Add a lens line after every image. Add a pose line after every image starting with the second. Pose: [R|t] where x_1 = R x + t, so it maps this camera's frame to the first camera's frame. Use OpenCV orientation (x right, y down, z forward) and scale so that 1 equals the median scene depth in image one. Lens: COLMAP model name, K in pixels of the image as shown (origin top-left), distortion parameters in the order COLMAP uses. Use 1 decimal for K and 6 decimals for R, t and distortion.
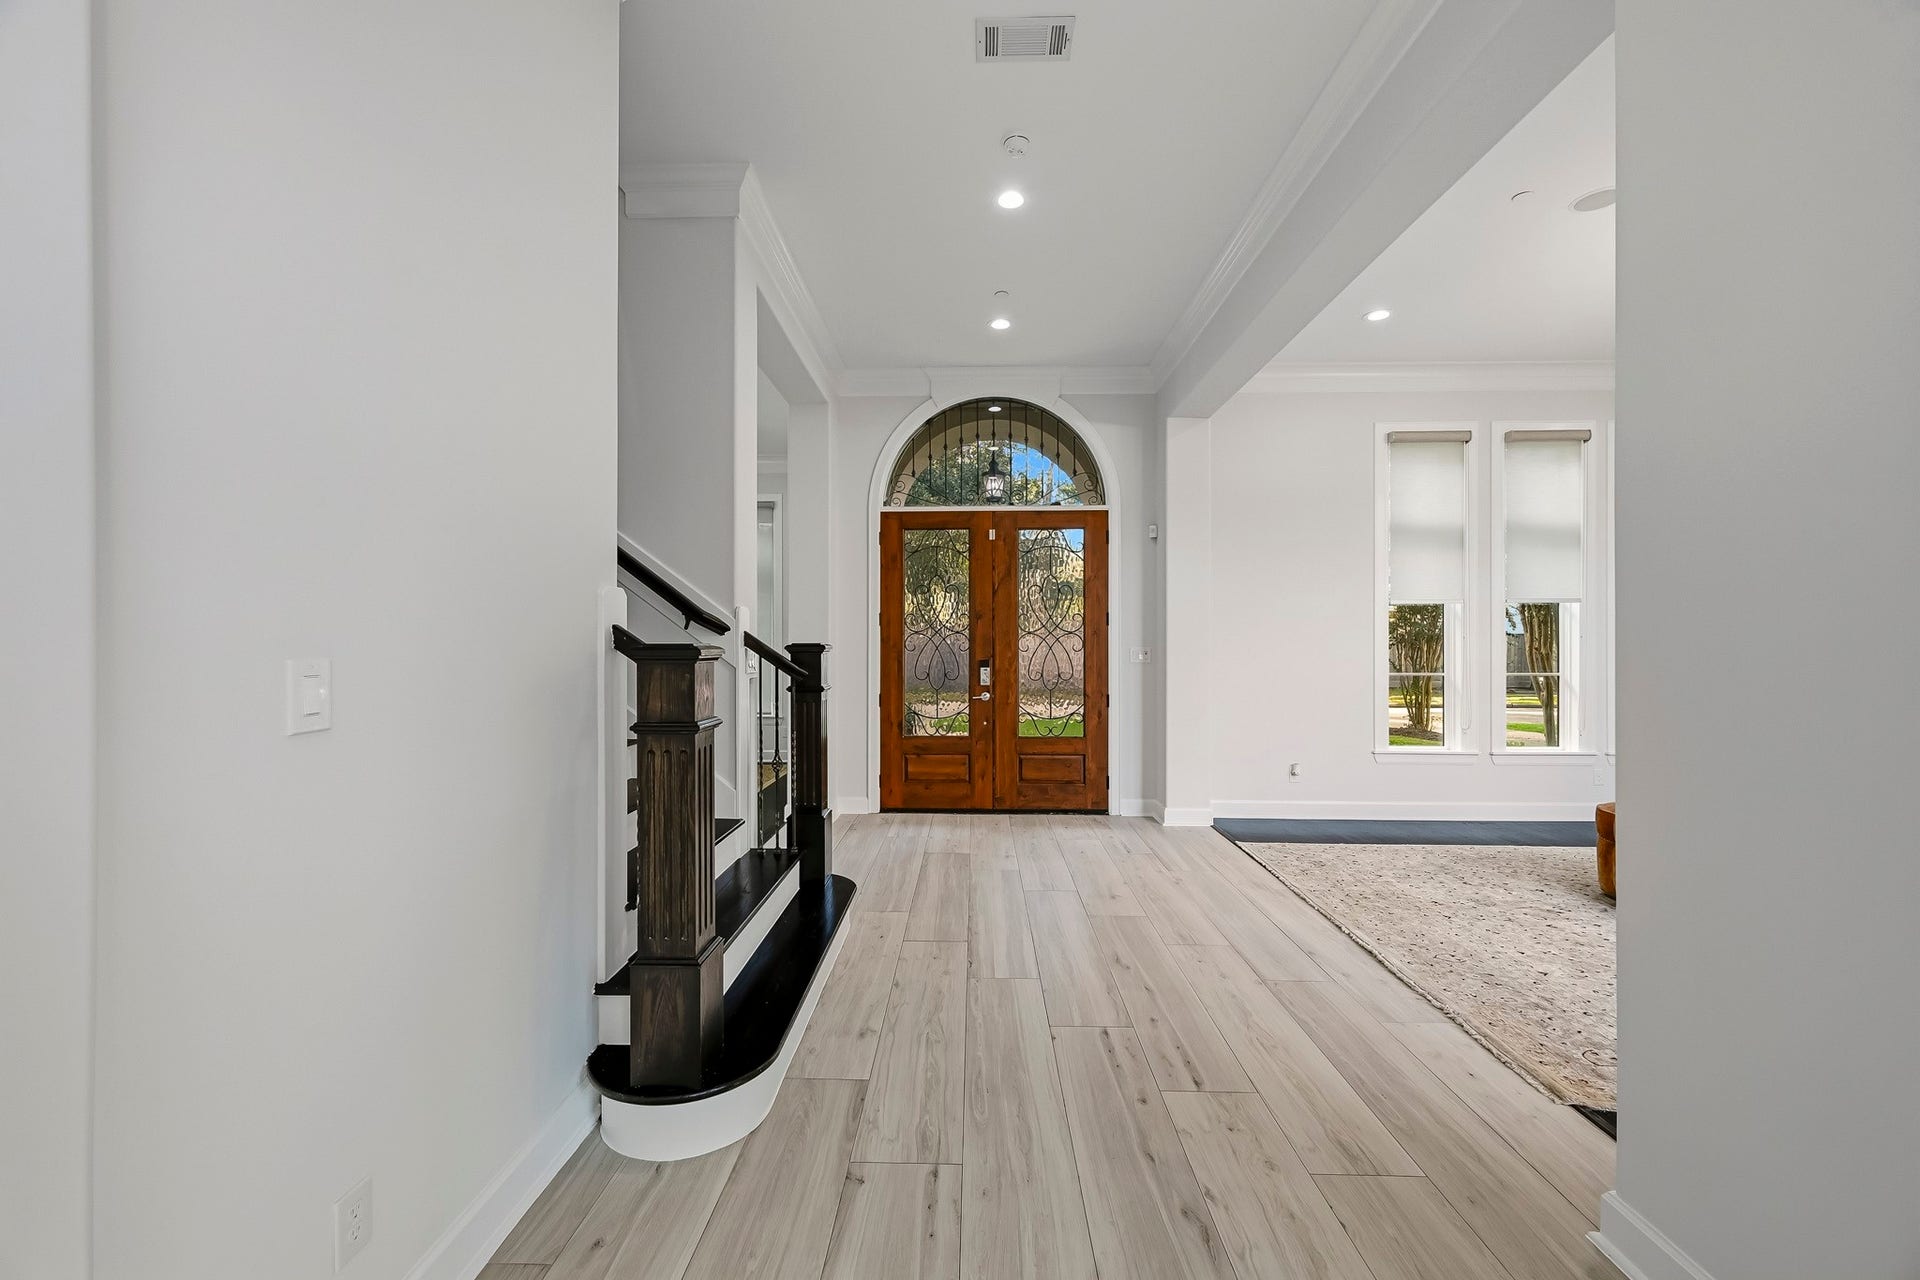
lens RADIAL K [[762.3, 0, 954.0], [0, 762.3, 645.1], [0, 0, 1]] dist [0.000076, 0.000770]
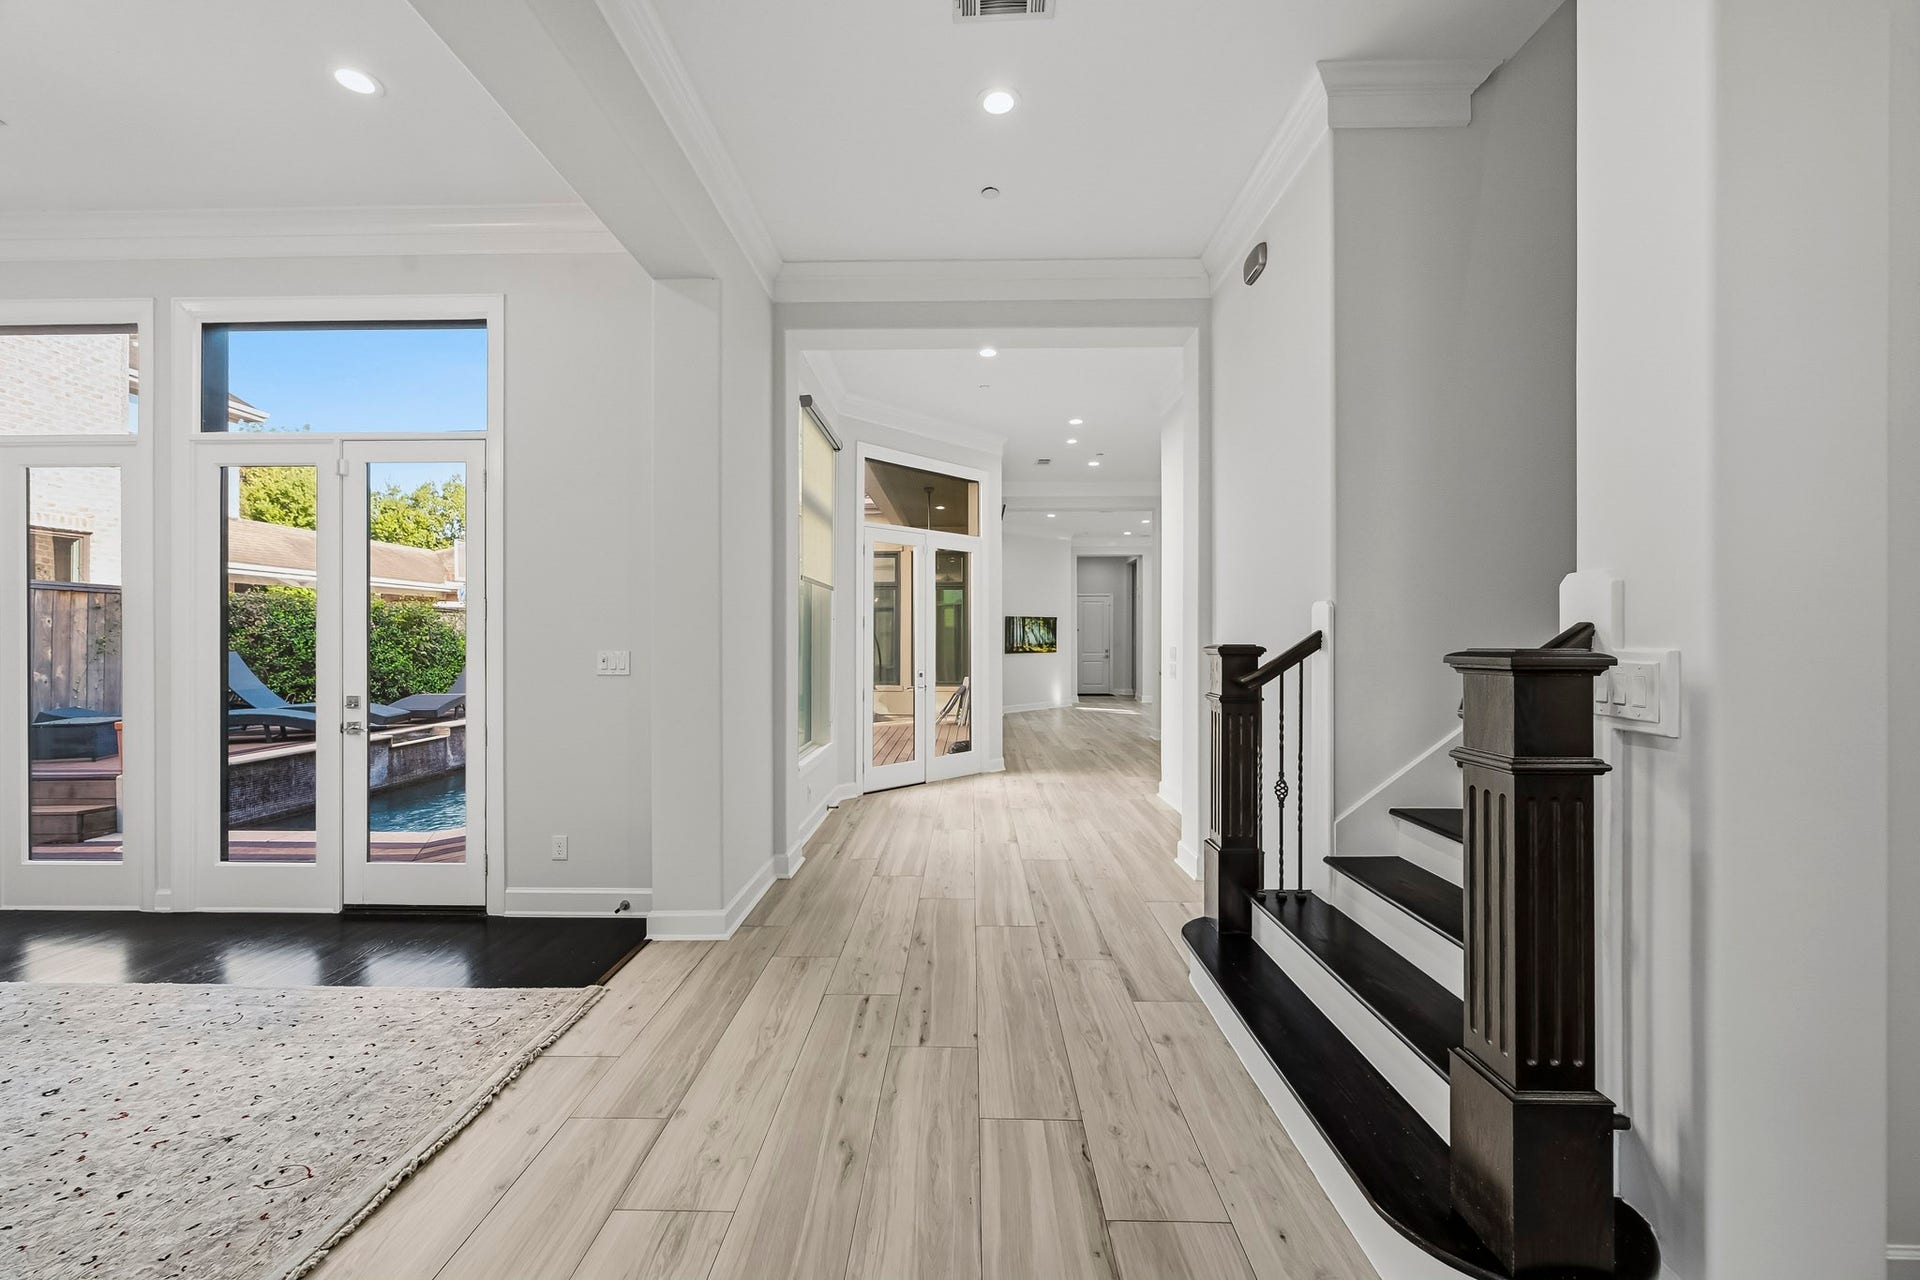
lens RADIAL K [[762.3, 0, 952.1], [0, 762.3, 637.1], [0, 0, 1]] dist [0.000076, 0.000770]
pose [[-0.999995, 0.000799, -0.002926, 0.155713], [0.000793, 0.999997, 0.002148, -0.015235], [0.002928, 0.002145, -0.999993, 1.902496]]
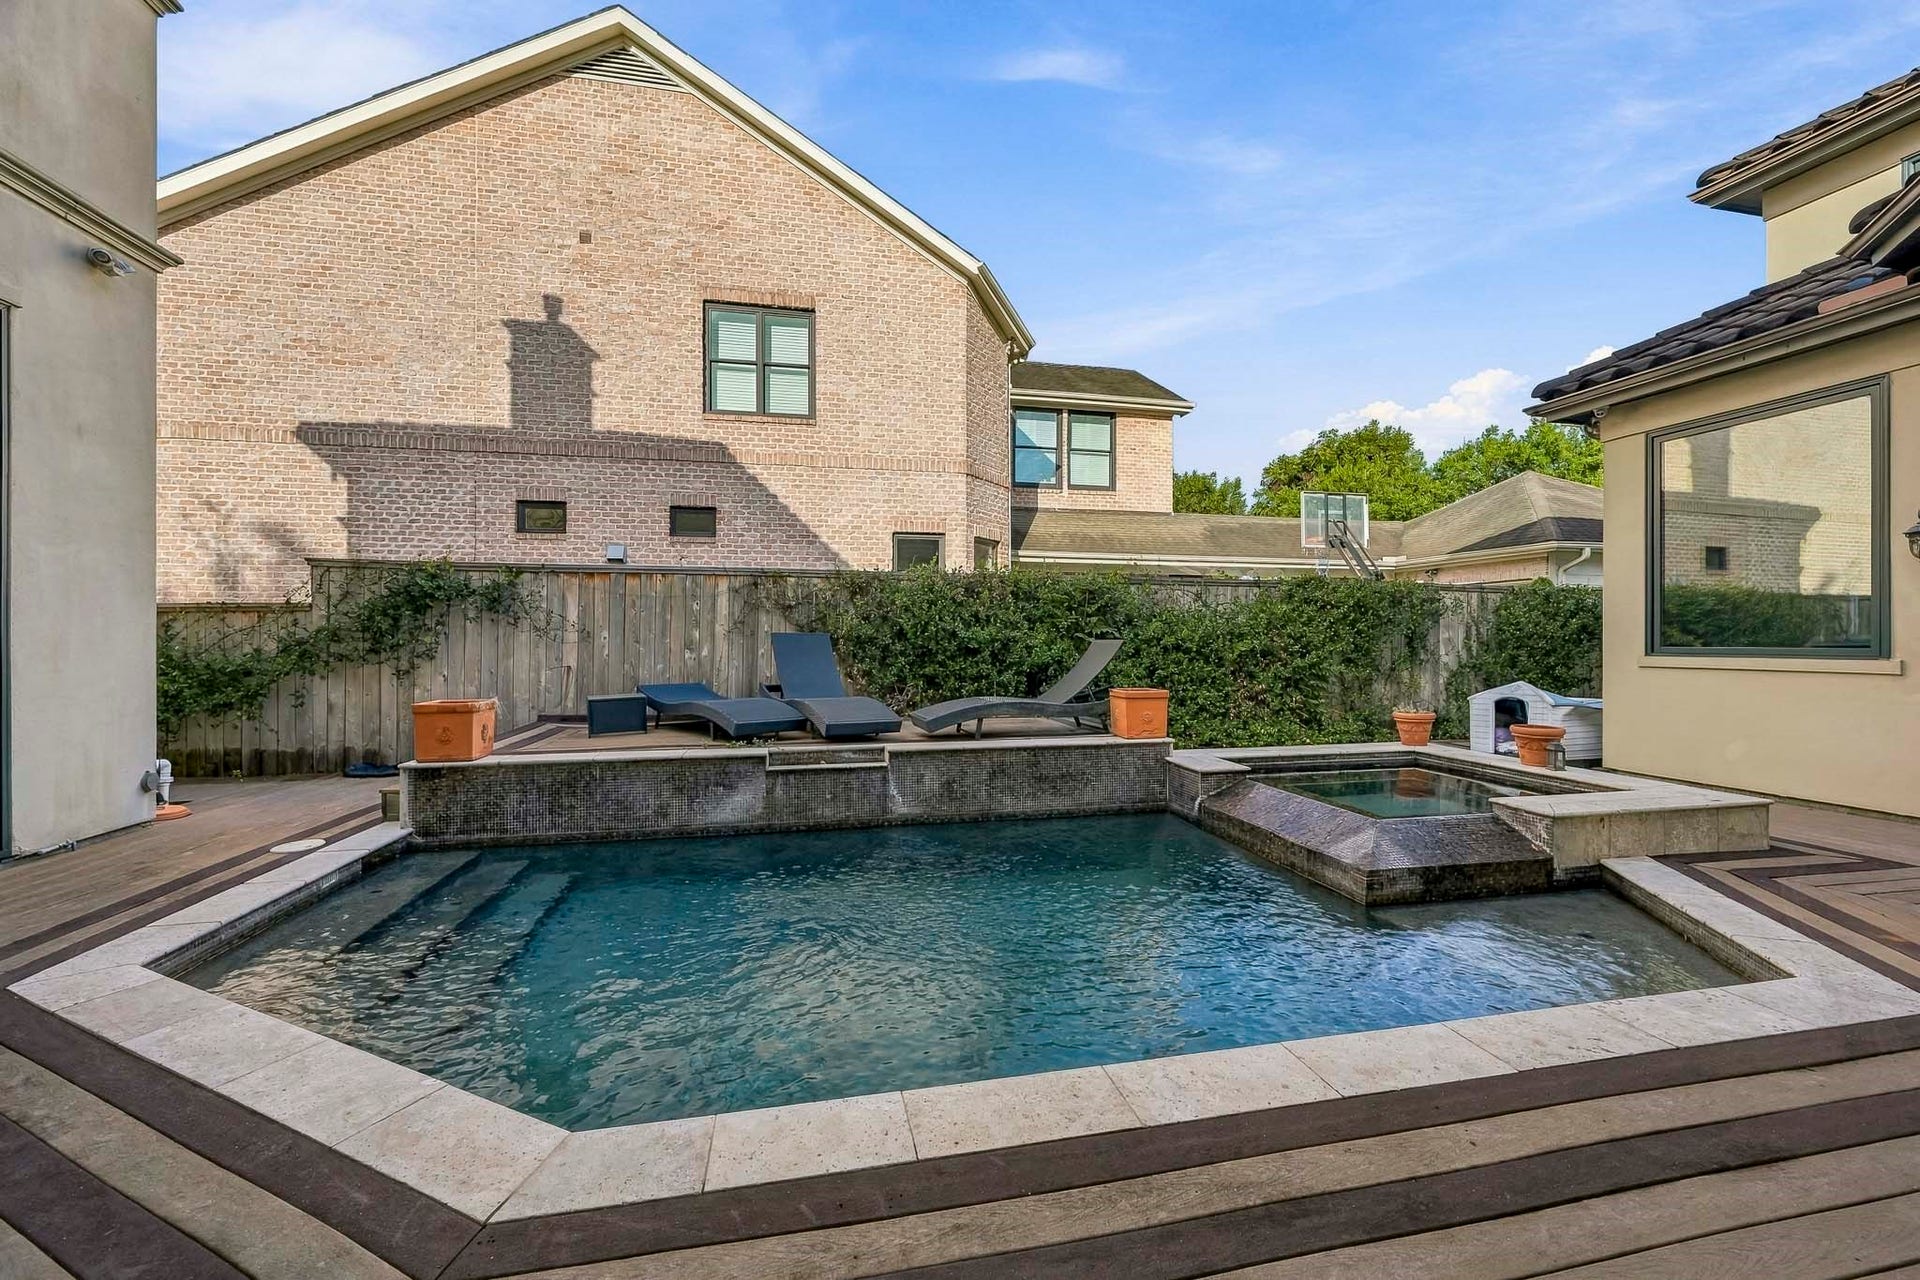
lens RADIAL K [[762.3, 0, 960.9], [0, 762.3, 637.8], [0, 0, 1]] dist [0.000076, 0.000770]
pose [[-0.240770, 0.002213, 0.970580, 0.245595], [0.002343, 0.999996, -0.001699, 0.076387], [-0.970579, 0.001865, -0.240774, -1.230614]]
